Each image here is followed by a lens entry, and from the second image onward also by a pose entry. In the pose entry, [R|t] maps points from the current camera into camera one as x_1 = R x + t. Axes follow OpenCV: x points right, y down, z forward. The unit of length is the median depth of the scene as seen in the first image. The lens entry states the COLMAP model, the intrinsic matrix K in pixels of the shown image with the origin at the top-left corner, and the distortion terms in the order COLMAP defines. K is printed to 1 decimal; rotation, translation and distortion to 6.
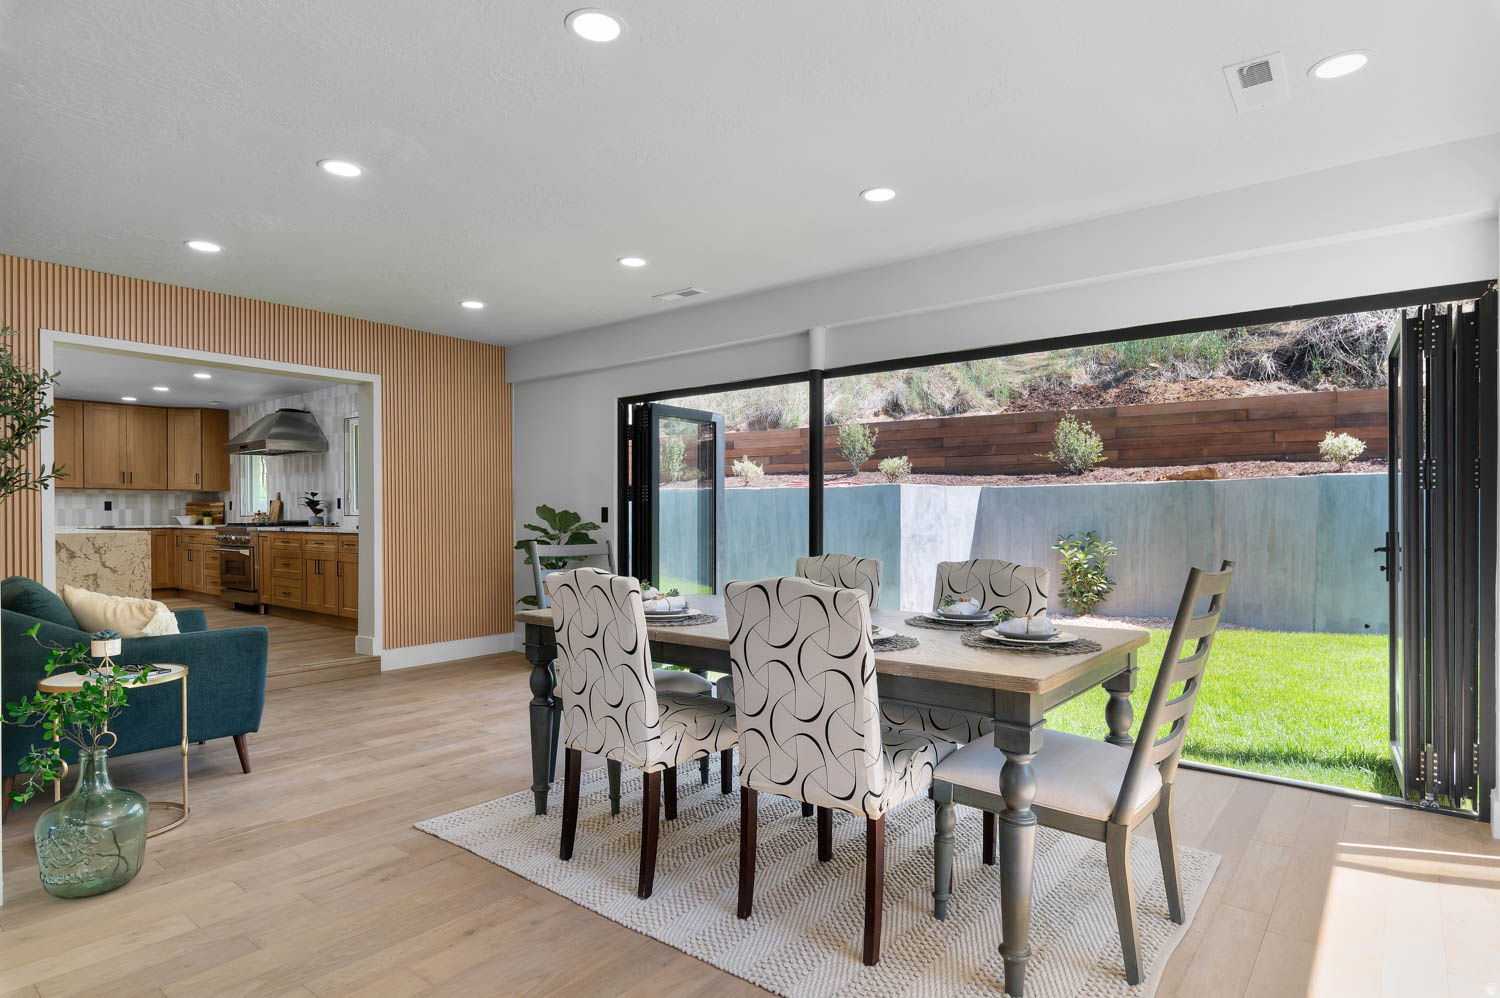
lens RADIAL K [[802.1, 0, 754.4], [0, 802.1, 515.1], [0, 0, 1]] dist [-0.000020, -0.000248]
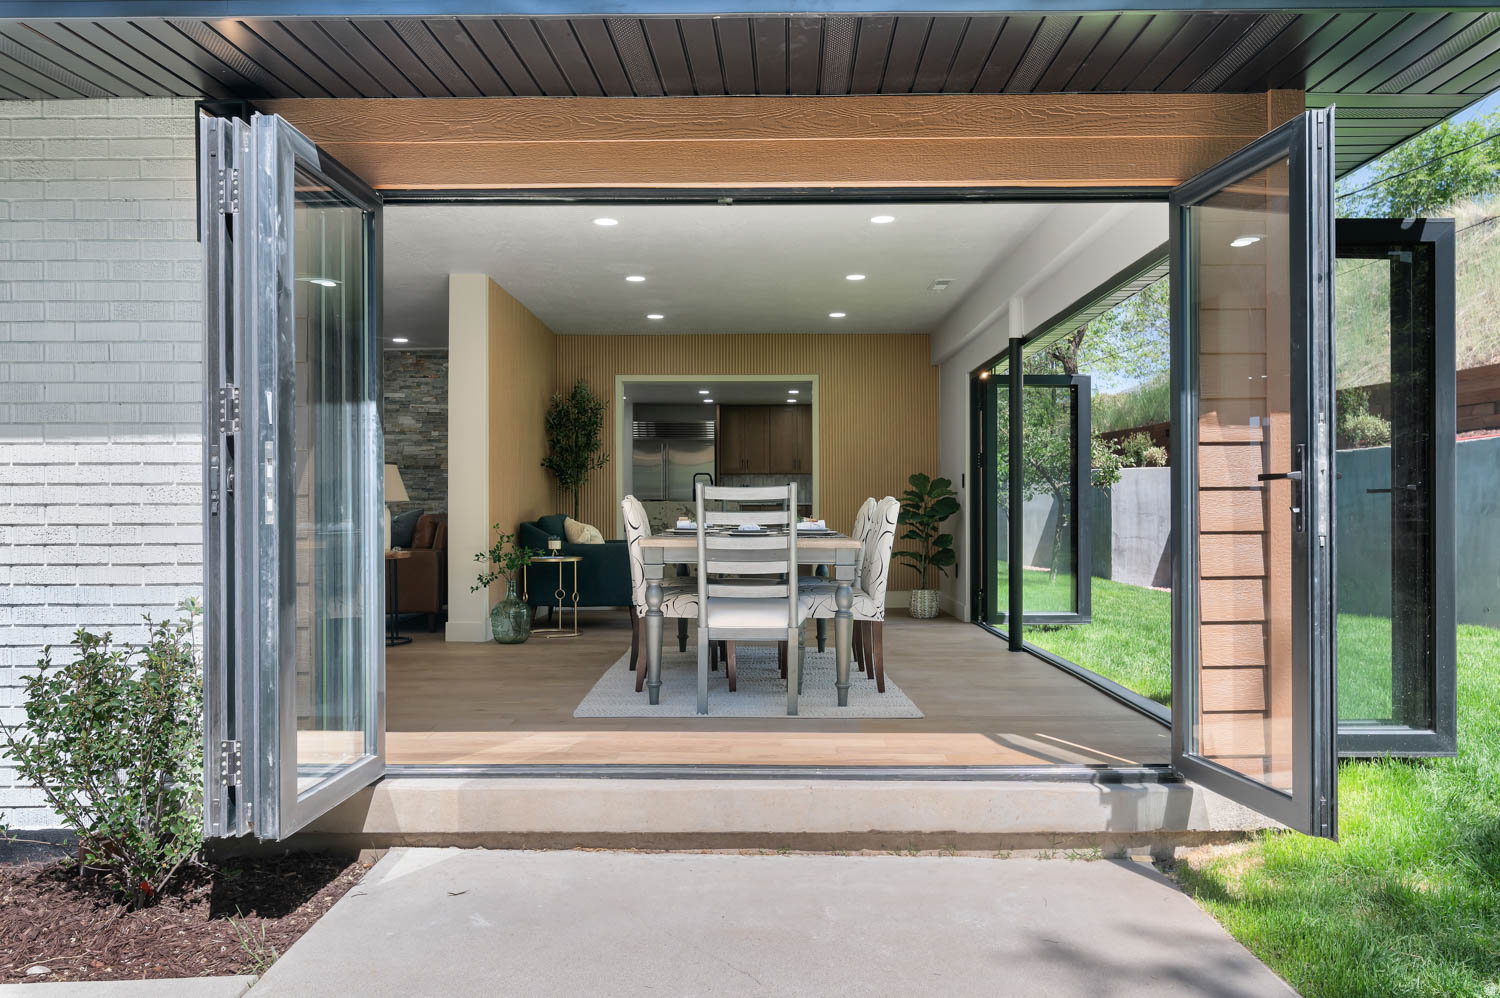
lens RADIAL K [[1050.1, 0, 750.0], [0, 1050.1, 499.0], [0, 0, 1]] dist [0.000299, -0.000003]
pose [[0.620043, -0.001553, -0.784566, 0.468947], [0.000471, 0.999999, -0.001608, 0.016080], [0.784568, 0.000627, 0.620043, -0.076023]]
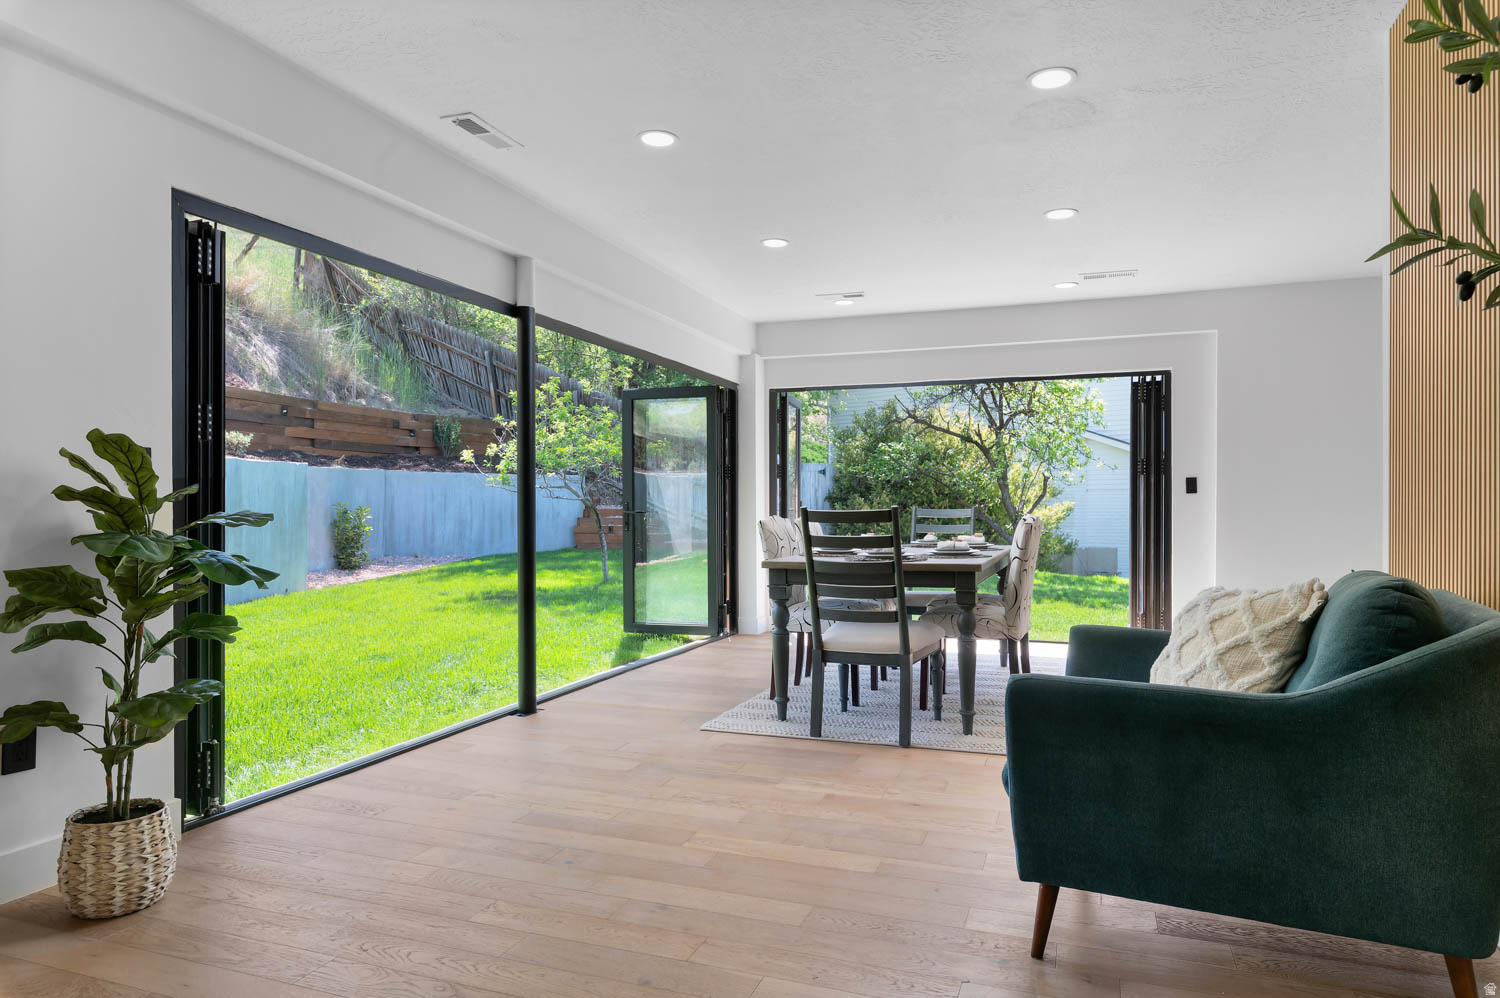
lens RADIAL K [[938.4, 0, 750.0], [0, 938.4, 499.0], [0, 0, 1]] dist [-0.000223, 0.000020]
pose [[-0.328847, 0.010741, 0.944322, -1.145546], [-0.002284, 0.999923, -0.012169, 0.032992], [-0.944380, -0.006159, -0.328798, 1.372819]]
